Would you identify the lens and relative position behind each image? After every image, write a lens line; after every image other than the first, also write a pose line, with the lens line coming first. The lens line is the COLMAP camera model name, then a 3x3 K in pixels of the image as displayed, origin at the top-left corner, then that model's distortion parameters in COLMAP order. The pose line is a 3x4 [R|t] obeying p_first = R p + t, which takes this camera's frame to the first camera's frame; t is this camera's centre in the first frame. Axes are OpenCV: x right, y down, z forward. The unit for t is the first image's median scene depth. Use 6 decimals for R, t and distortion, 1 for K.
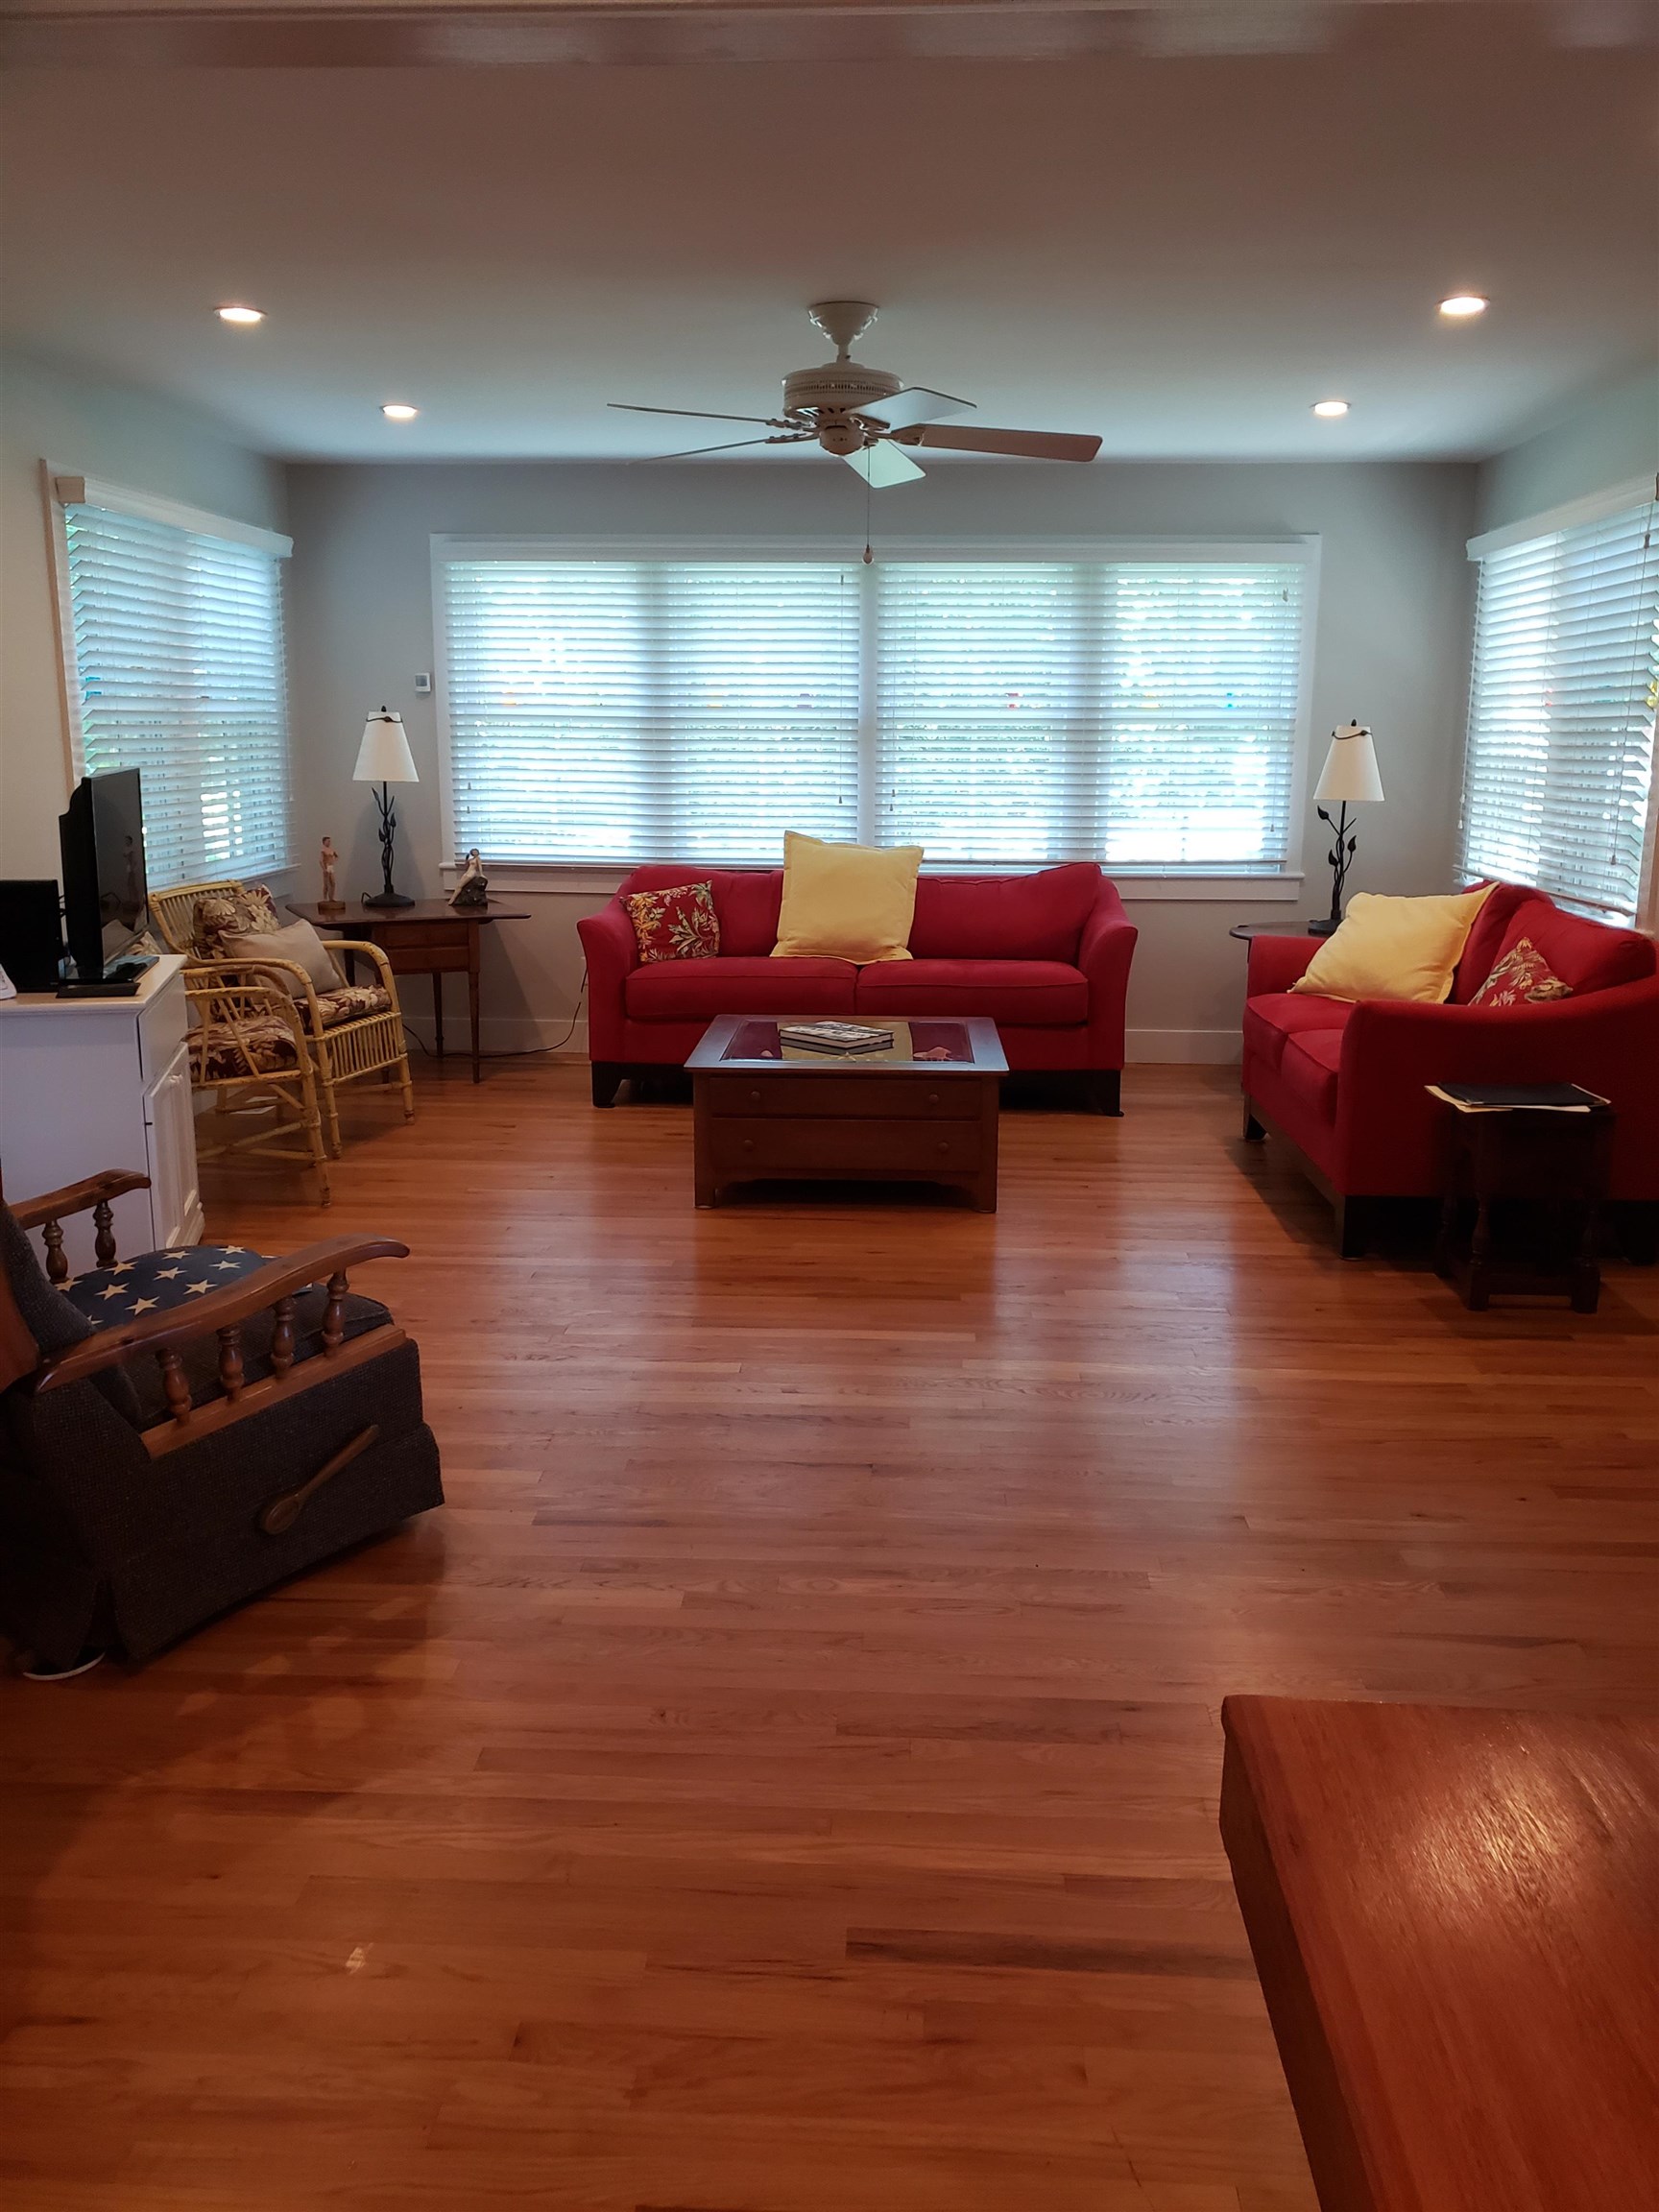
lens RADIAL K [[1734.6, 0, 835.2], [0, 1734.6, 1108.5], [0, 0, 1]] dist [0.029436, 0.002952]
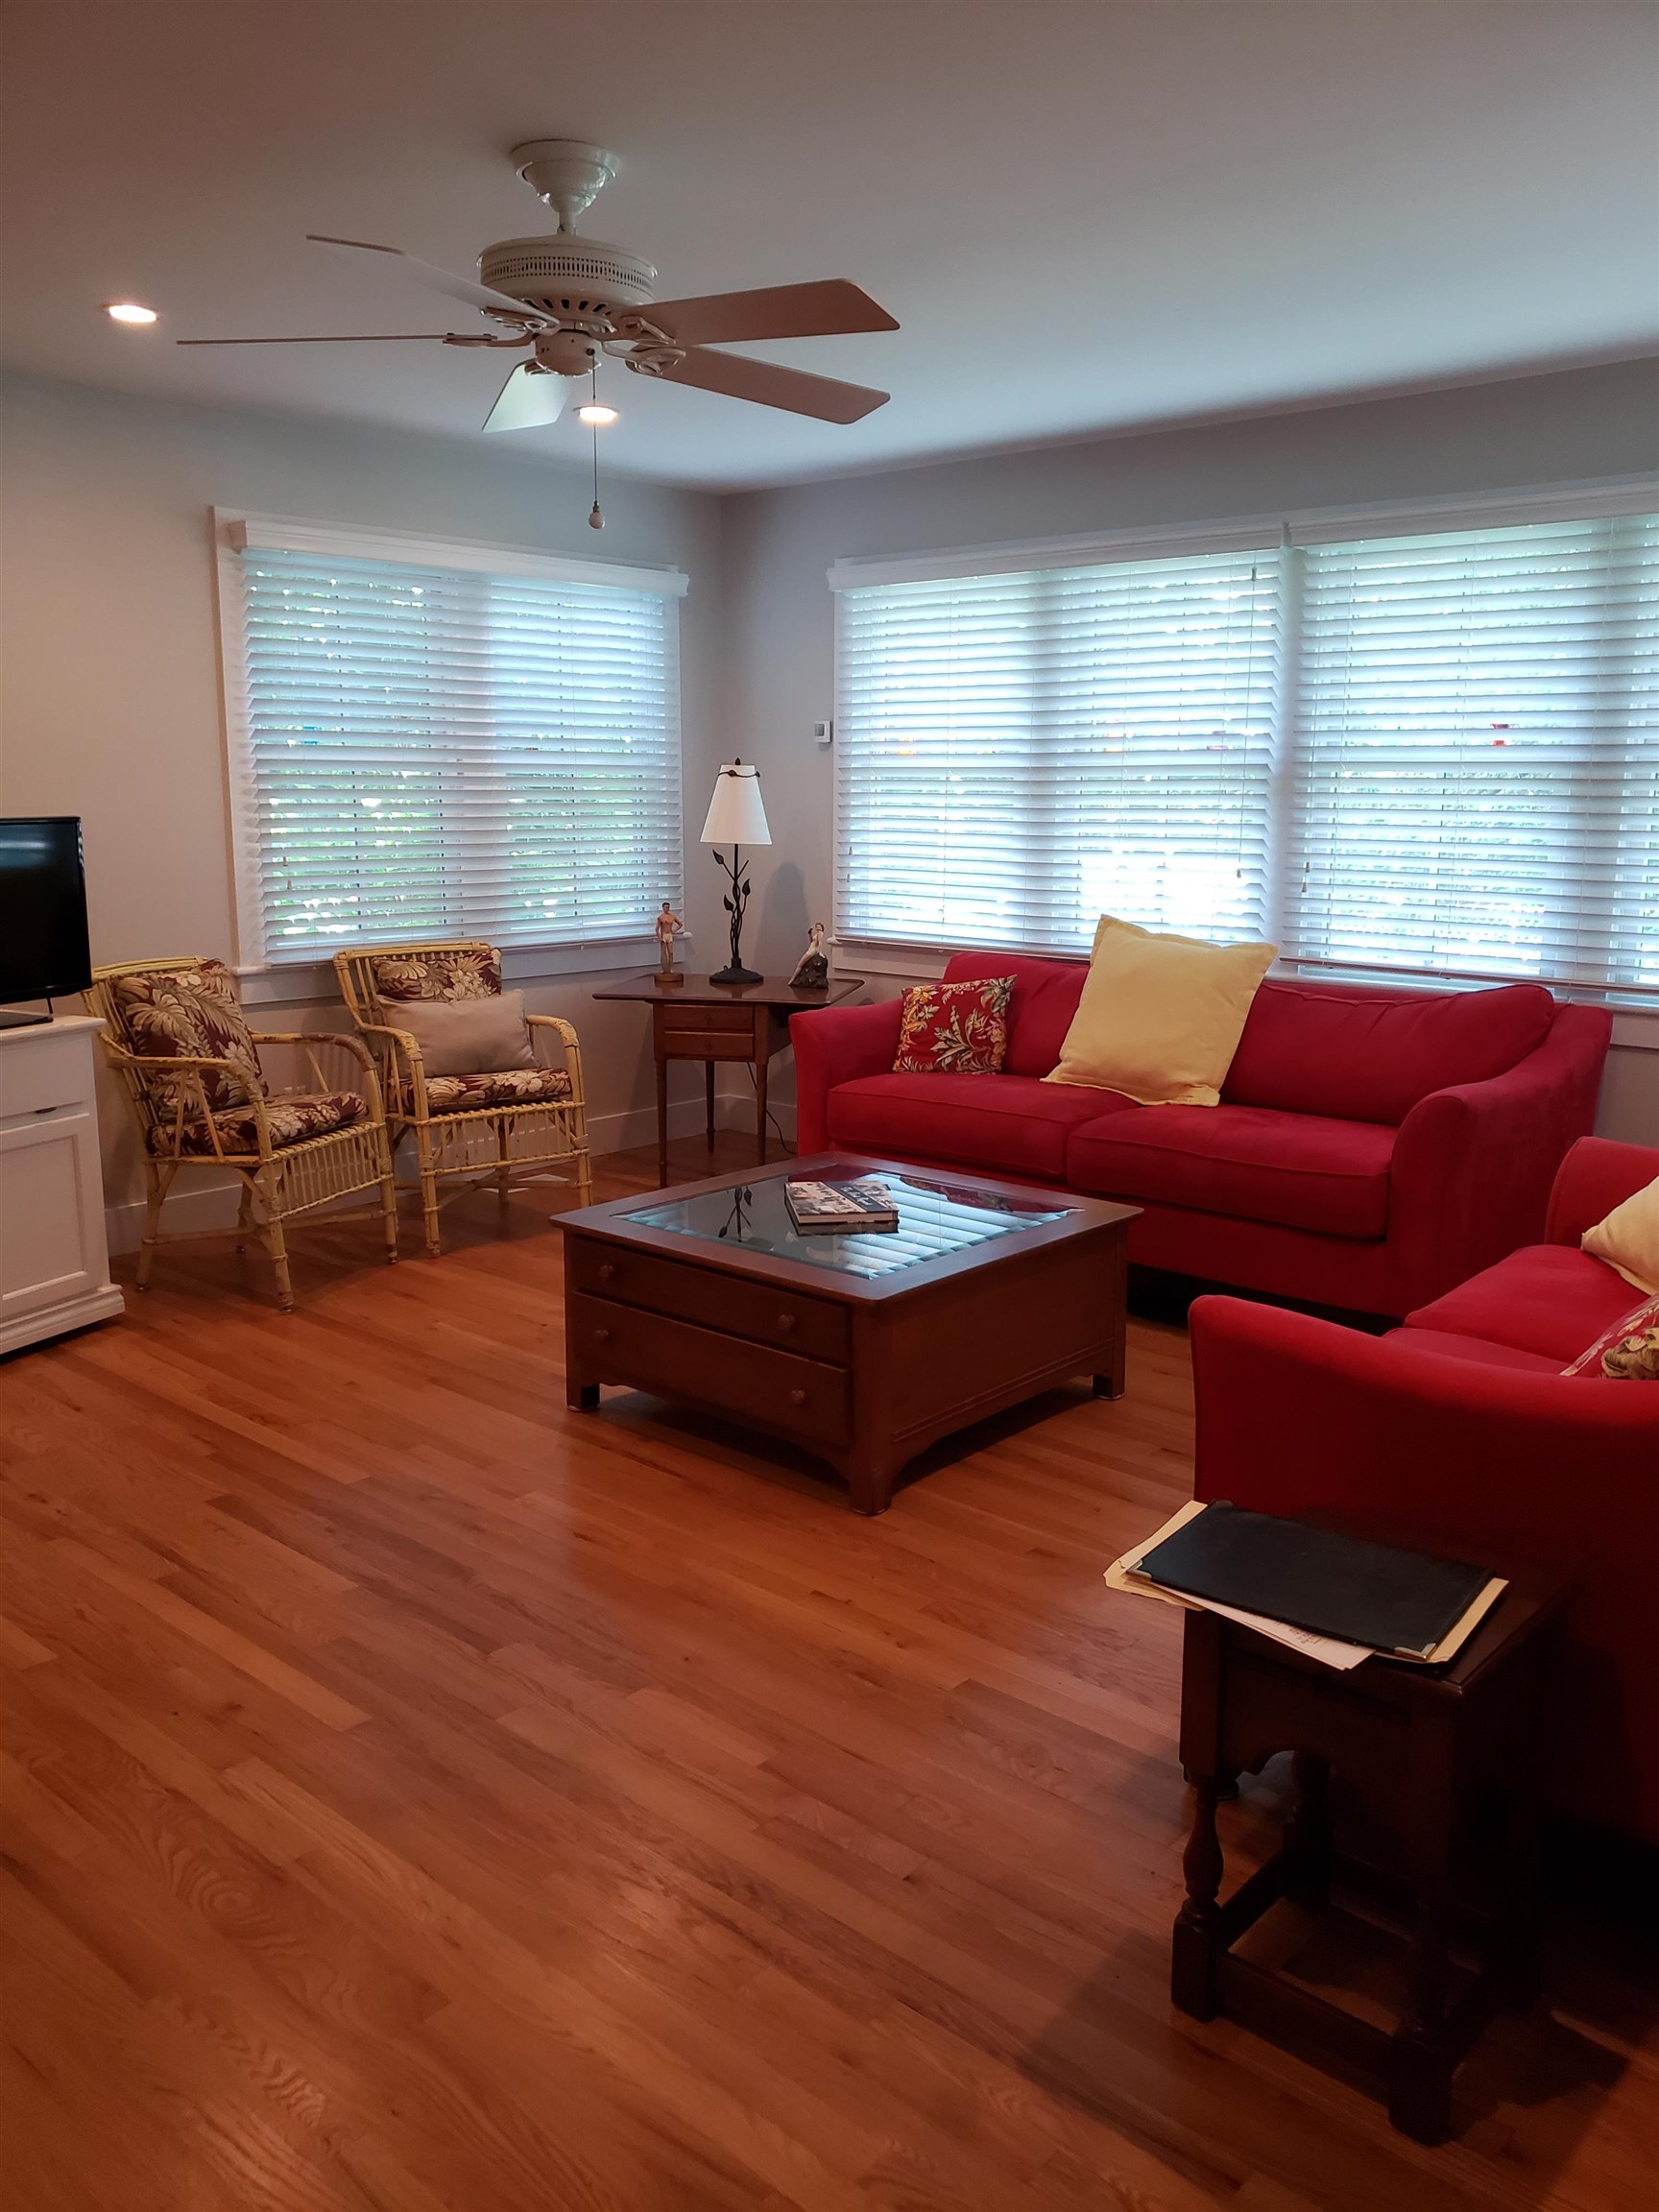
lens RADIAL K [[1734.6, 0, 831.0], [0, 1734.6, 1084.4], [0, 0, 1]] dist [0.029436, 0.002952]
pose [[0.788593, 0.099761, -0.606769, 0.343061], [-0.132747, 0.991104, -0.009575, -0.066705], [0.600416, 0.088097, 0.794820, 0.352361]]
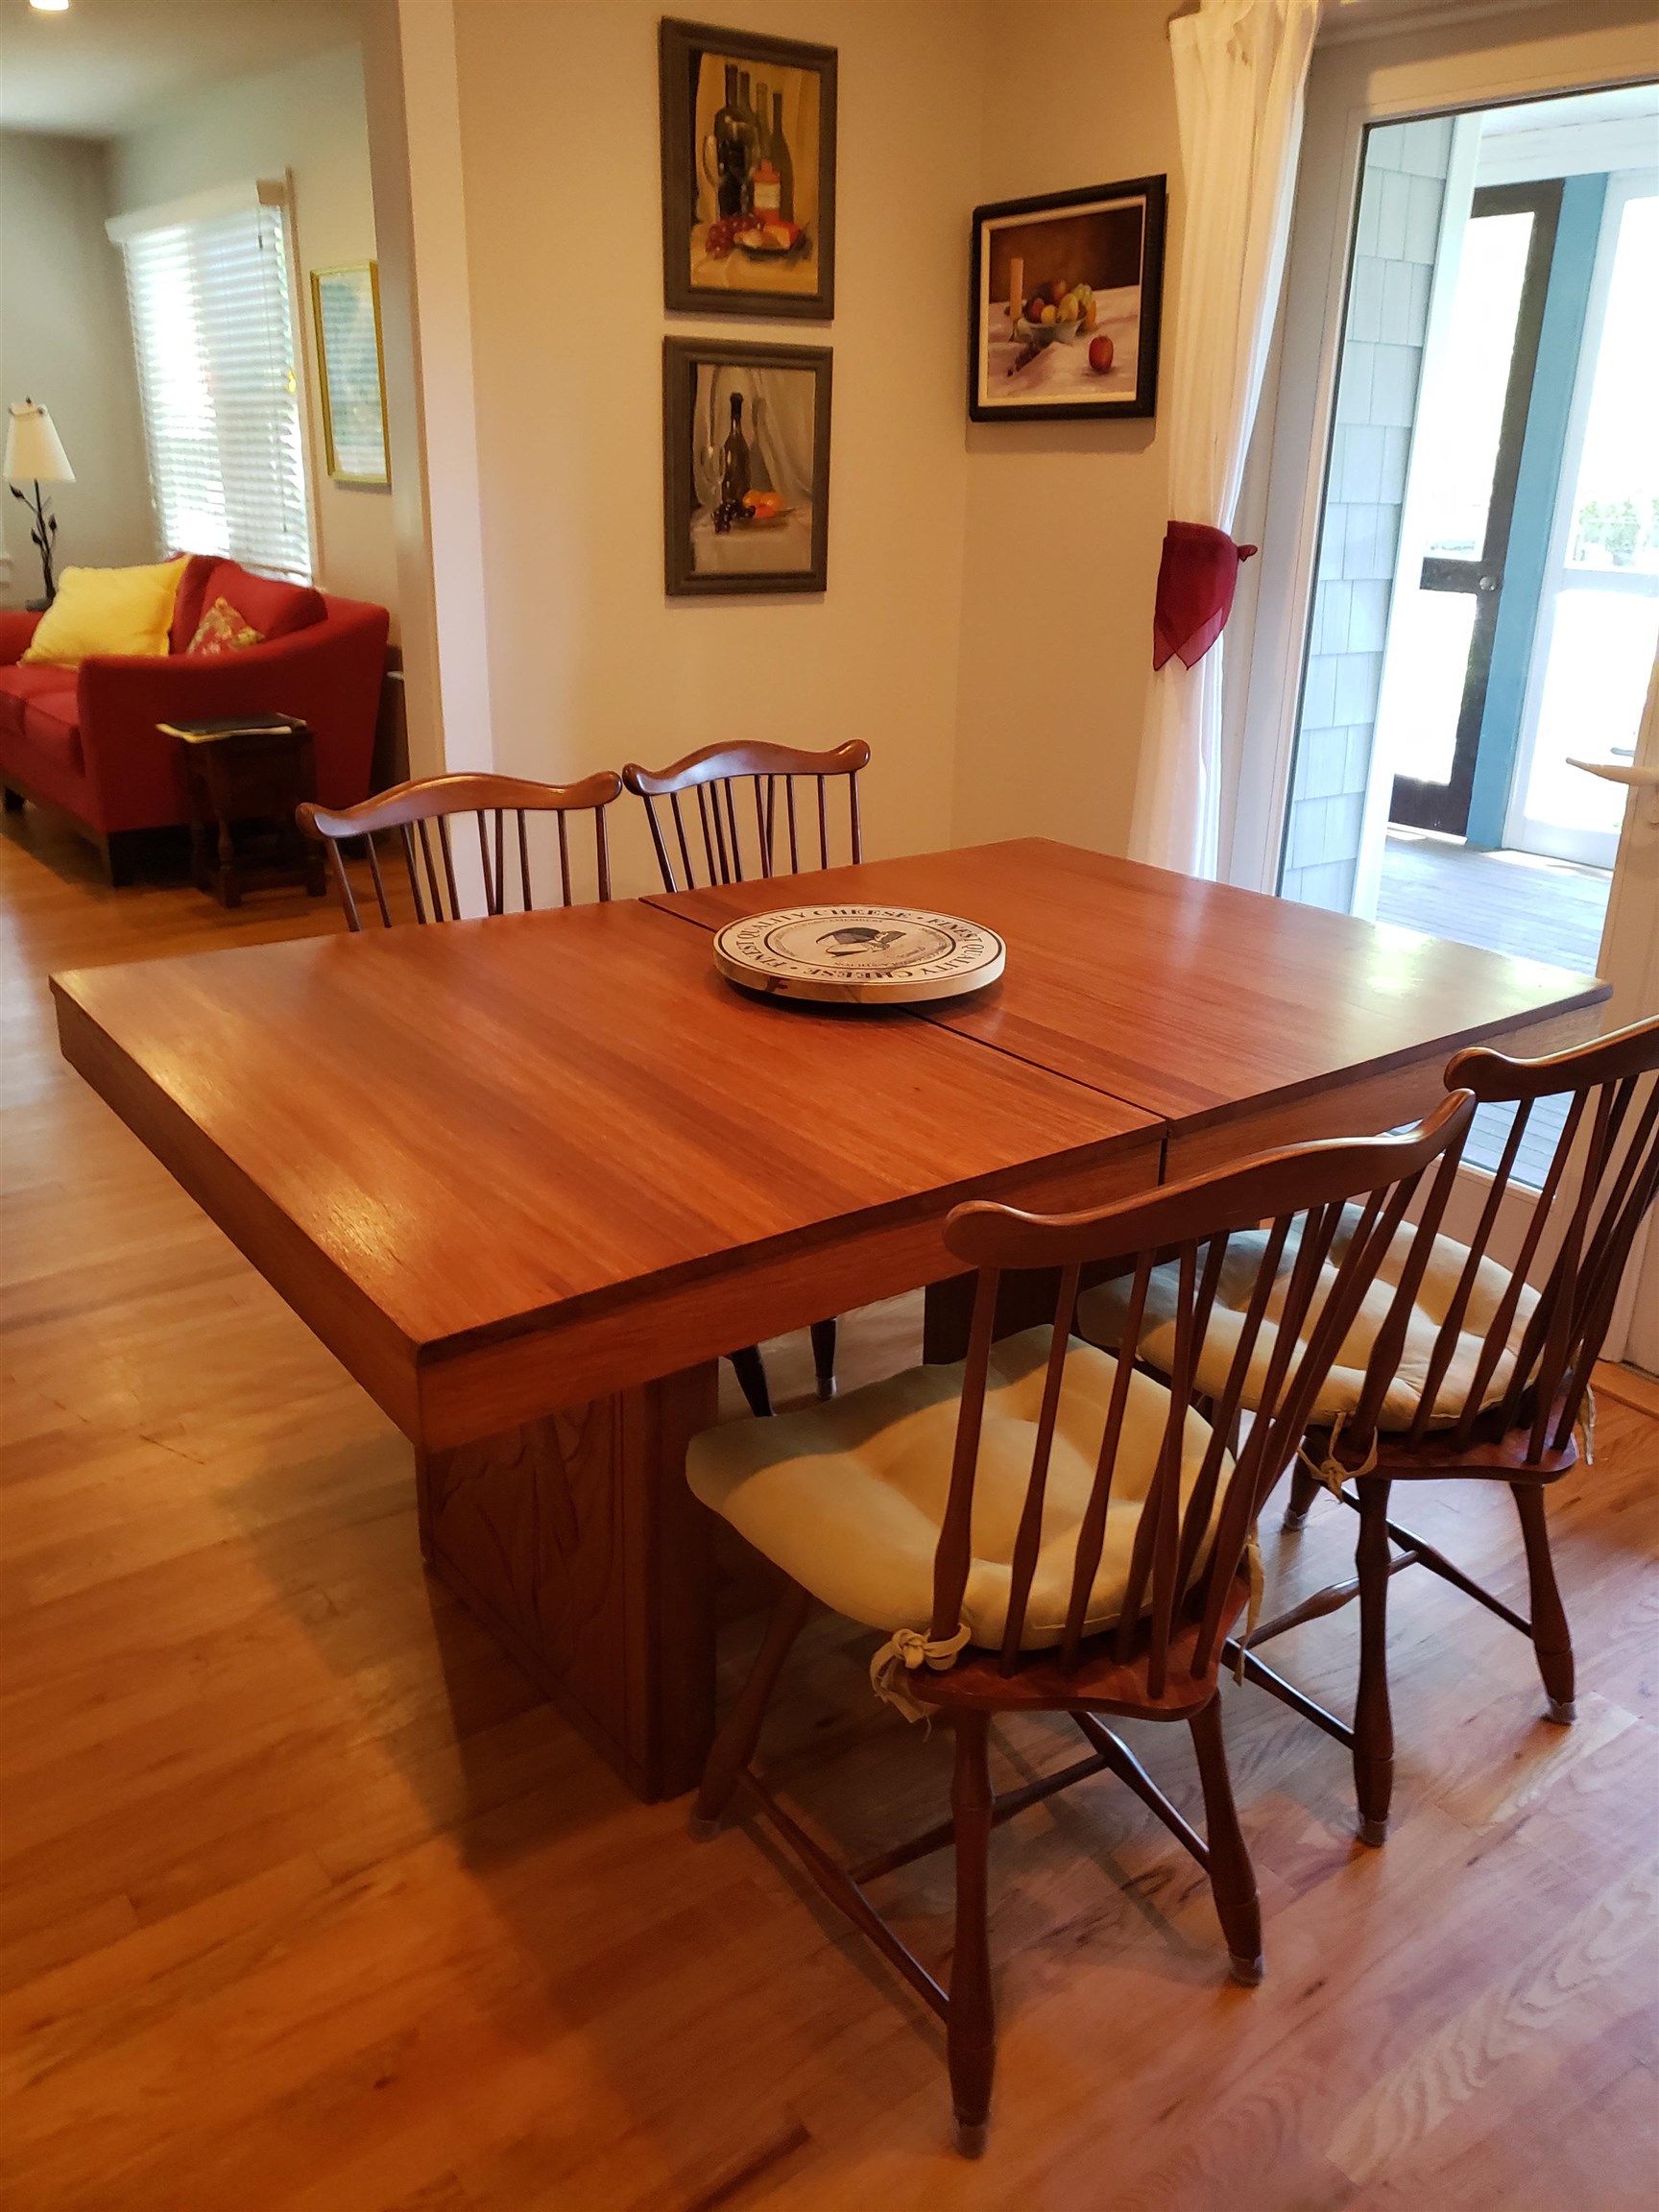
lens RADIAL K [[1734.6, 0, 786.7], [0, 1734.6, 1040.2], [0, 0, 1]] dist [0.029436, 0.002952]
pose [[0.786104, -0.203252, 0.583720, -0.037589], [0.126696, 0.977321, 0.169681, 0.033435], [-0.604970, -0.059432, 0.794027, -0.136588]]
